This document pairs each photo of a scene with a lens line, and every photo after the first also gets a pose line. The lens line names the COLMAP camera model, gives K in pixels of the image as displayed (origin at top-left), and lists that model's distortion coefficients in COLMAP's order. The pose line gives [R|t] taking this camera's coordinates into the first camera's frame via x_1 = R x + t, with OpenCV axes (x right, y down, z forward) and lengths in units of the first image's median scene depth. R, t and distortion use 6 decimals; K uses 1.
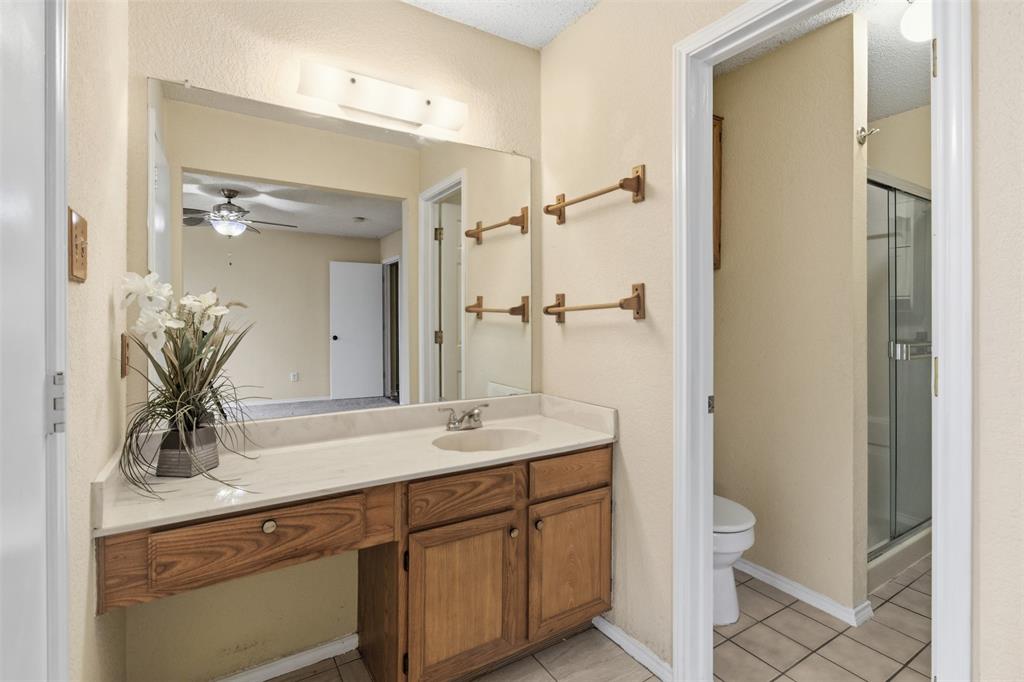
lens RADIAL K [[486.3, 0, 509.2], [0, 486.3, 316.3], [0, 0, 1]] dist [-0.027649, 0.016769]
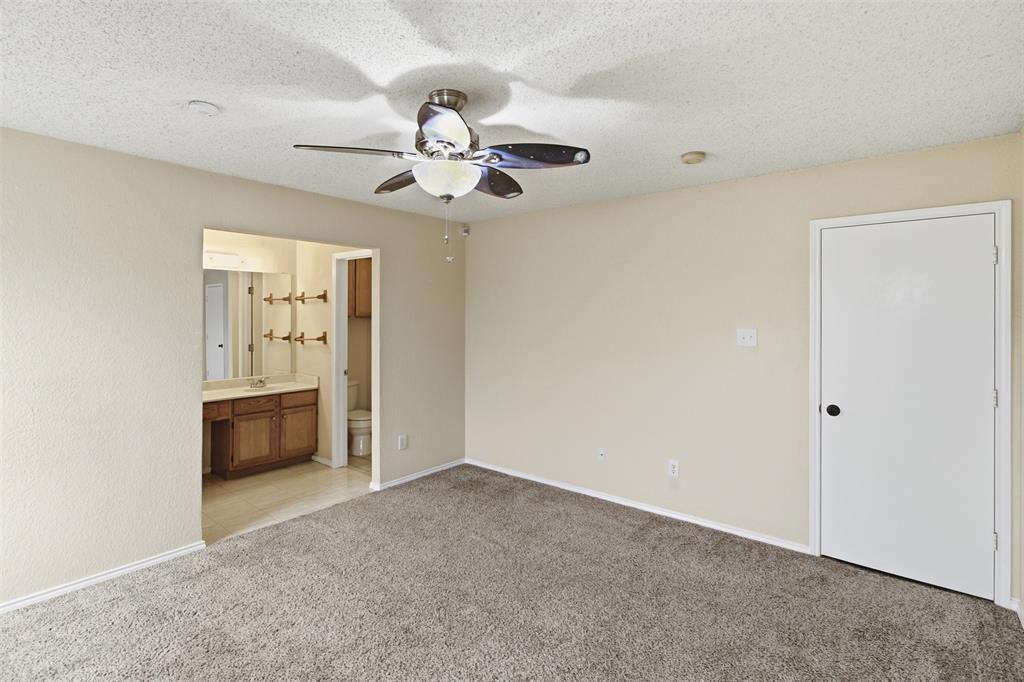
lens RADIAL K [[481.2, 0, 511.2], [0, 481.2, 311.7], [0, 0, 1]] dist [-0.004565, 0.000285]
pose [[0.946841, 0.004123, 0.321676, 0.389777], [-0.002737, 0.999985, -0.004759, -0.171834], [-0.321691, 0.003625, 0.946838, -2.009842]]
